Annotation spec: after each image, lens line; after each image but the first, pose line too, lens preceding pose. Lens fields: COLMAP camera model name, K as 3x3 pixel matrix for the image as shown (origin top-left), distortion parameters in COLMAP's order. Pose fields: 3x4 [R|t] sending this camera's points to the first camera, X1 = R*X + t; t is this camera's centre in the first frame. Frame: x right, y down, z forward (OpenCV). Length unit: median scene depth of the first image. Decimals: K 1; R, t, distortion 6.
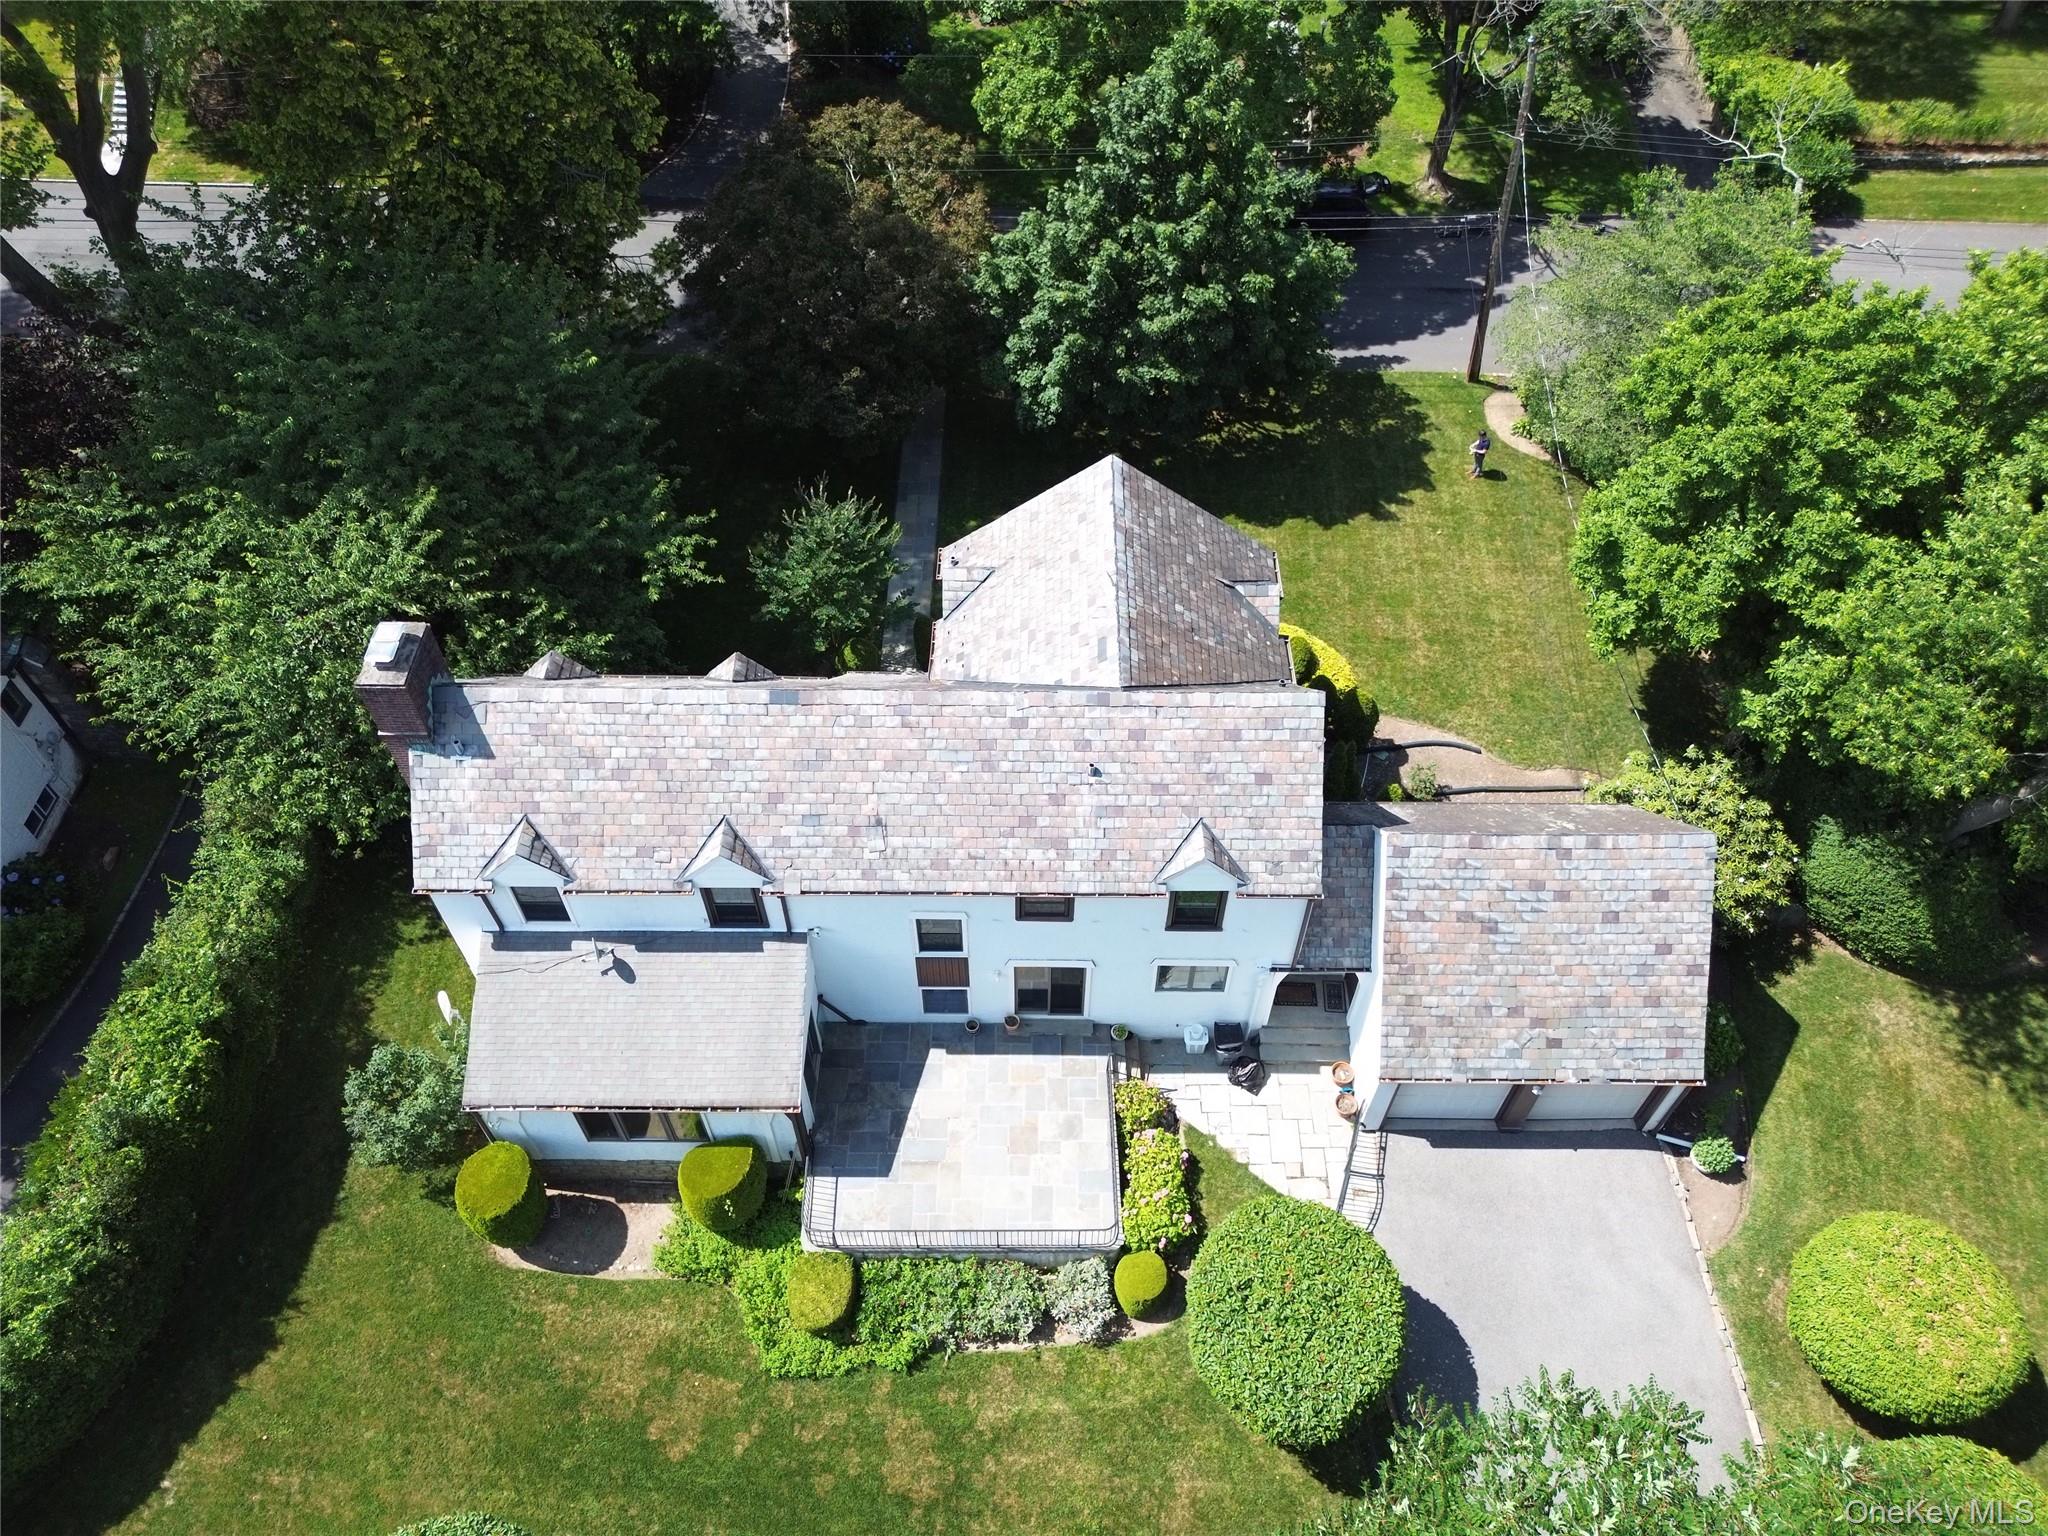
lens RADIAL K [[1420.3, 0, 1021.9], [0, 1420.3, 769.3], [0, 0, 1]] dist [0.016631, -0.016512]
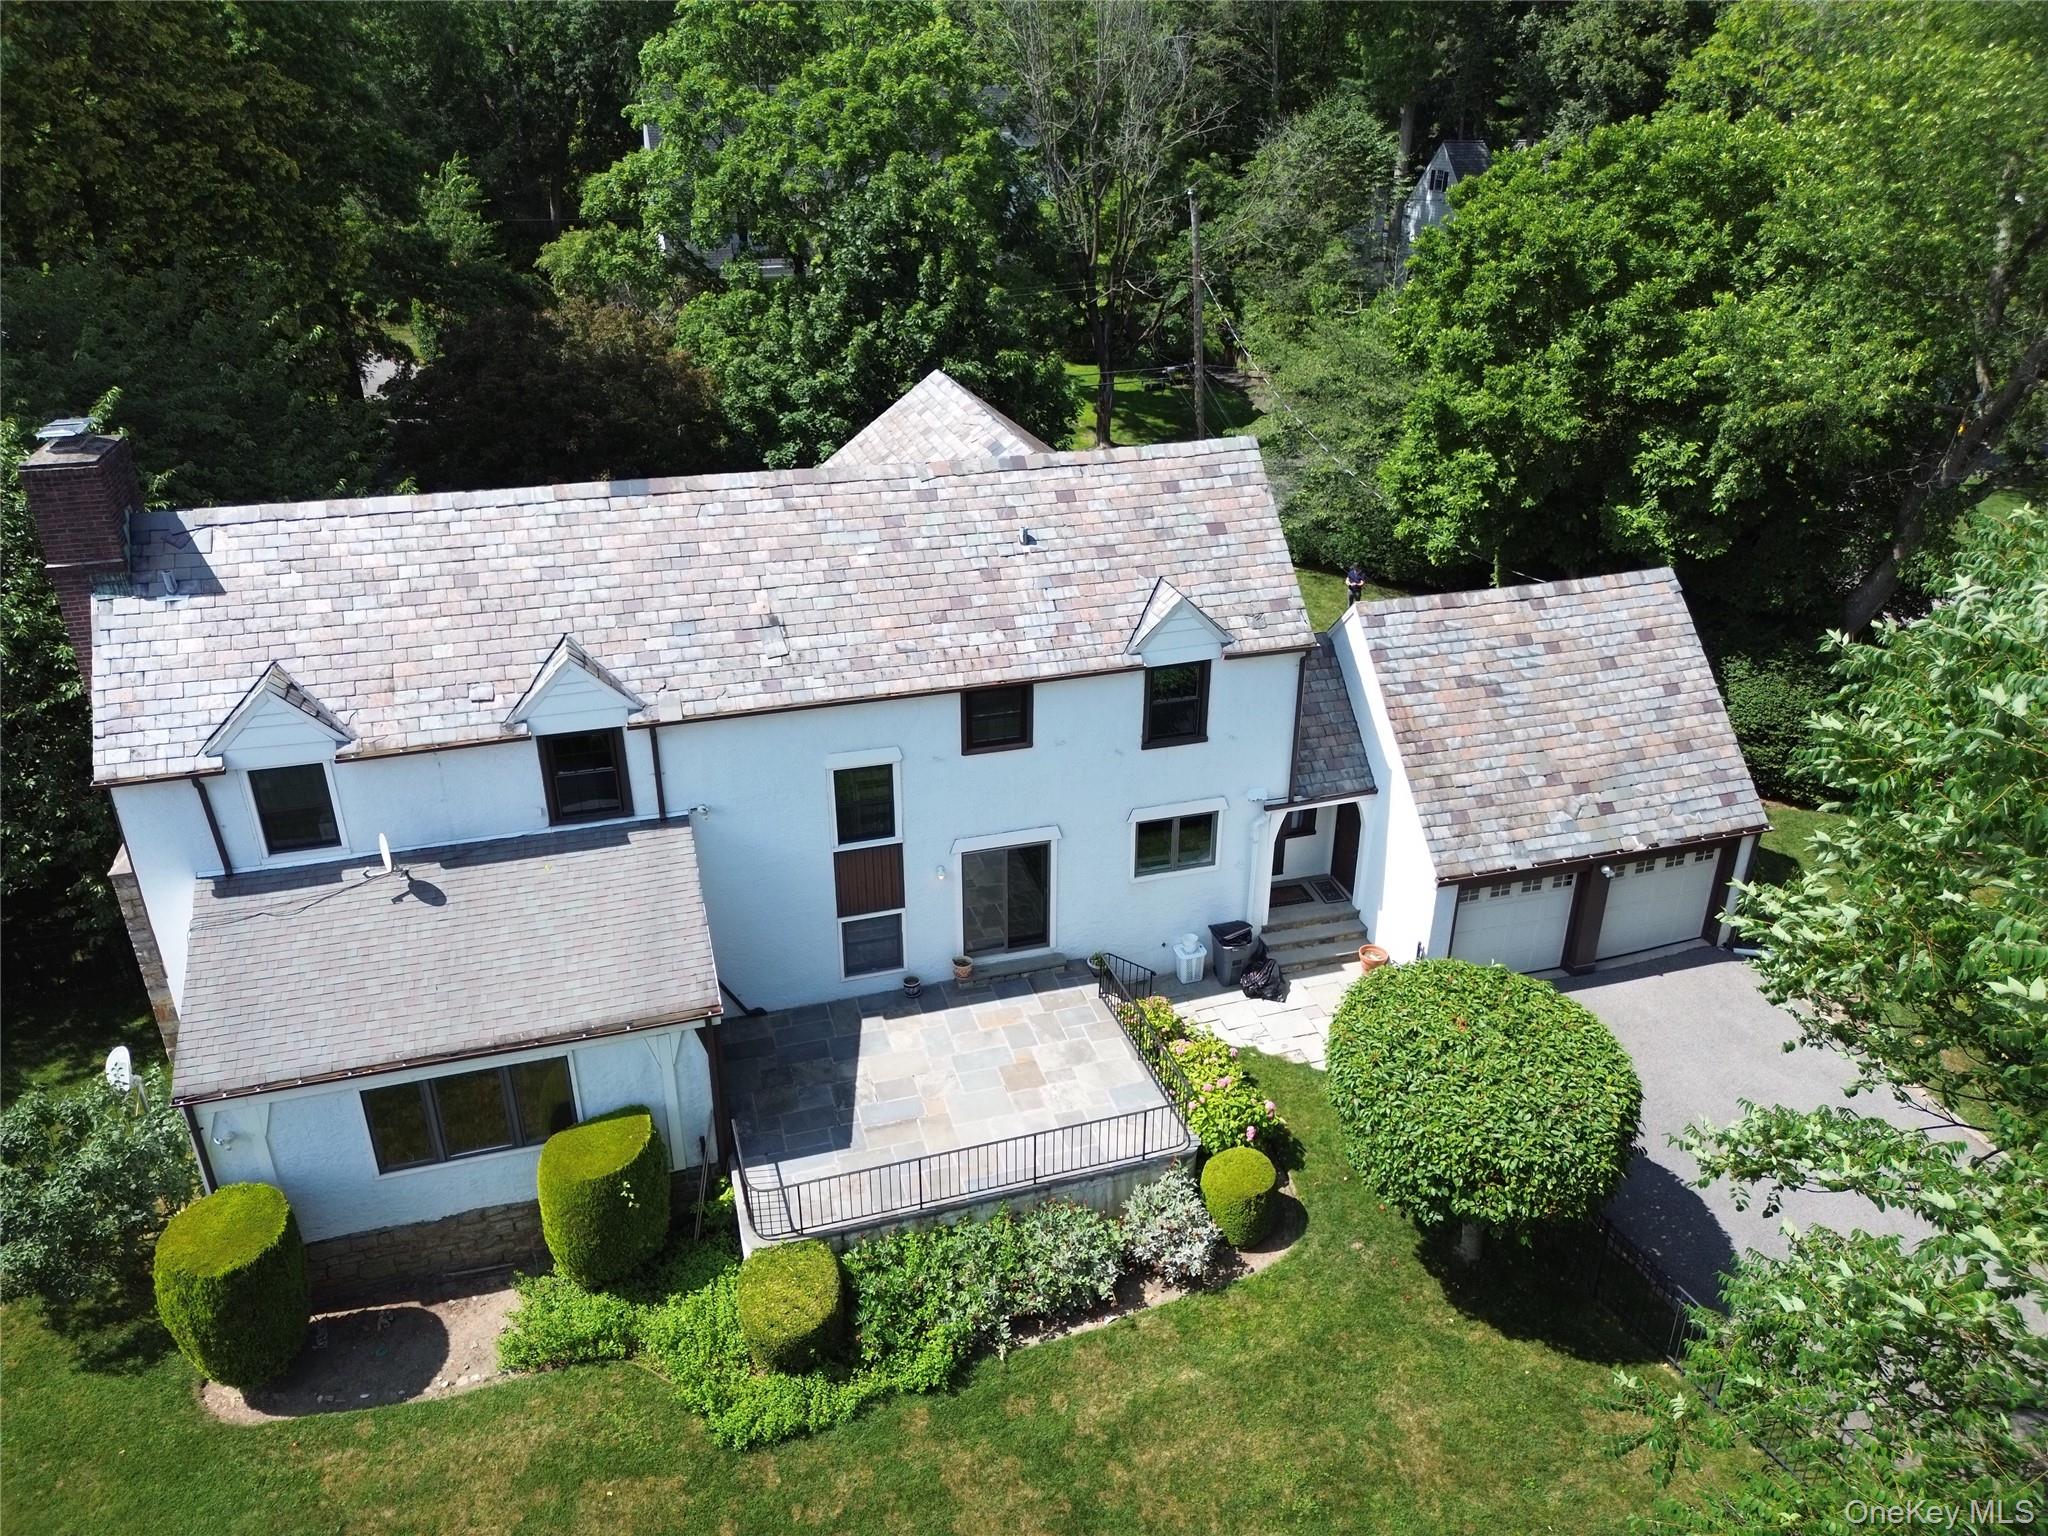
lens RADIAL K [[1420.3, 0, 1026.6], [0, 1420.3, 772.9], [0, 0, 1]] dist [0.016631, -0.016512]
pose [[0.955148, -0.128399, 0.266845, -0.180138], [0.226381, 0.897512, -0.378449, 0.420449], [-0.190904, 0.421884, 0.886324, 0.309755]]
